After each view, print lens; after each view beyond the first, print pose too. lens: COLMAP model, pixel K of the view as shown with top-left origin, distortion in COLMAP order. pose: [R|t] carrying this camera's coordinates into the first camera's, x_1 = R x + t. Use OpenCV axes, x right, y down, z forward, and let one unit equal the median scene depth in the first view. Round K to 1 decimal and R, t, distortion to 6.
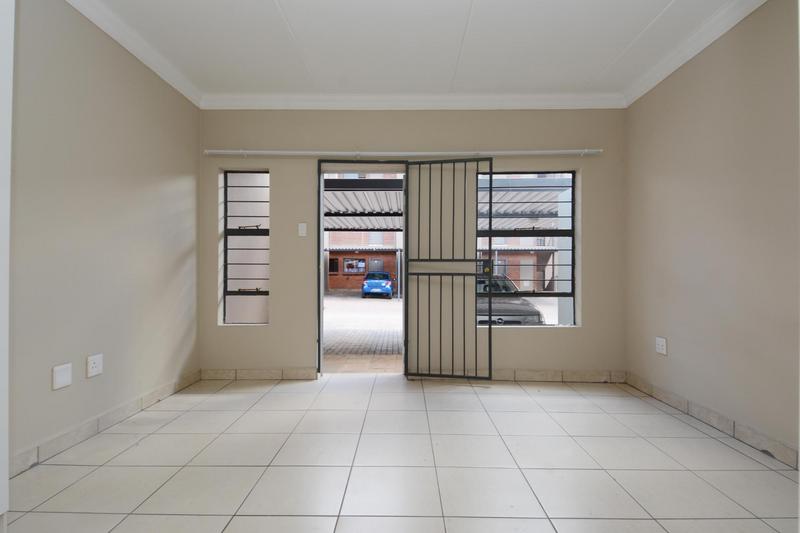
lens RADIAL K [[417.5, 0, 400.0], [0, 417.5, 266.5], [0, 0, 1]] dist [0.070618, -0.052424]
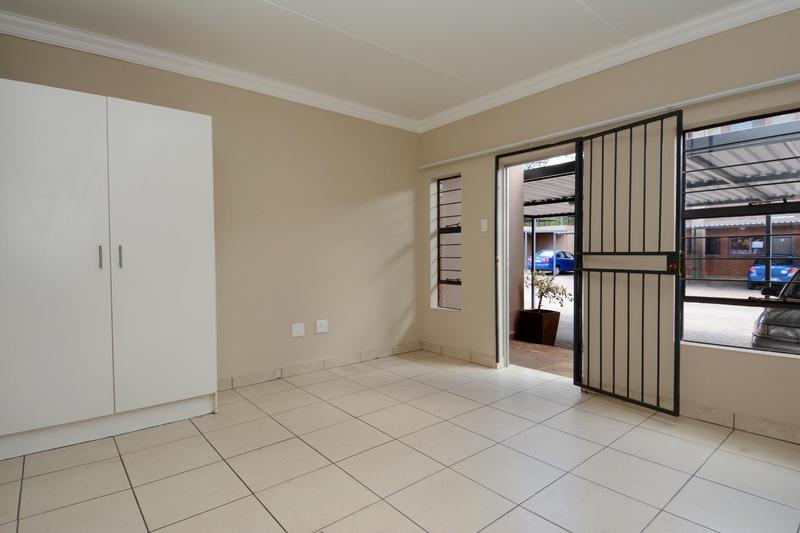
lens RADIAL K [[417.5, 0, 400.0], [0, 417.5, 266.5], [0, 0, 1]] dist [0.070618, -0.052424]
pose [[0.653790, 0.015134, -0.756525, 0.432698], [0.018553, 0.999179, 0.036022, -0.026420], [0.756449, -0.037586, 0.652972, 0.145623]]
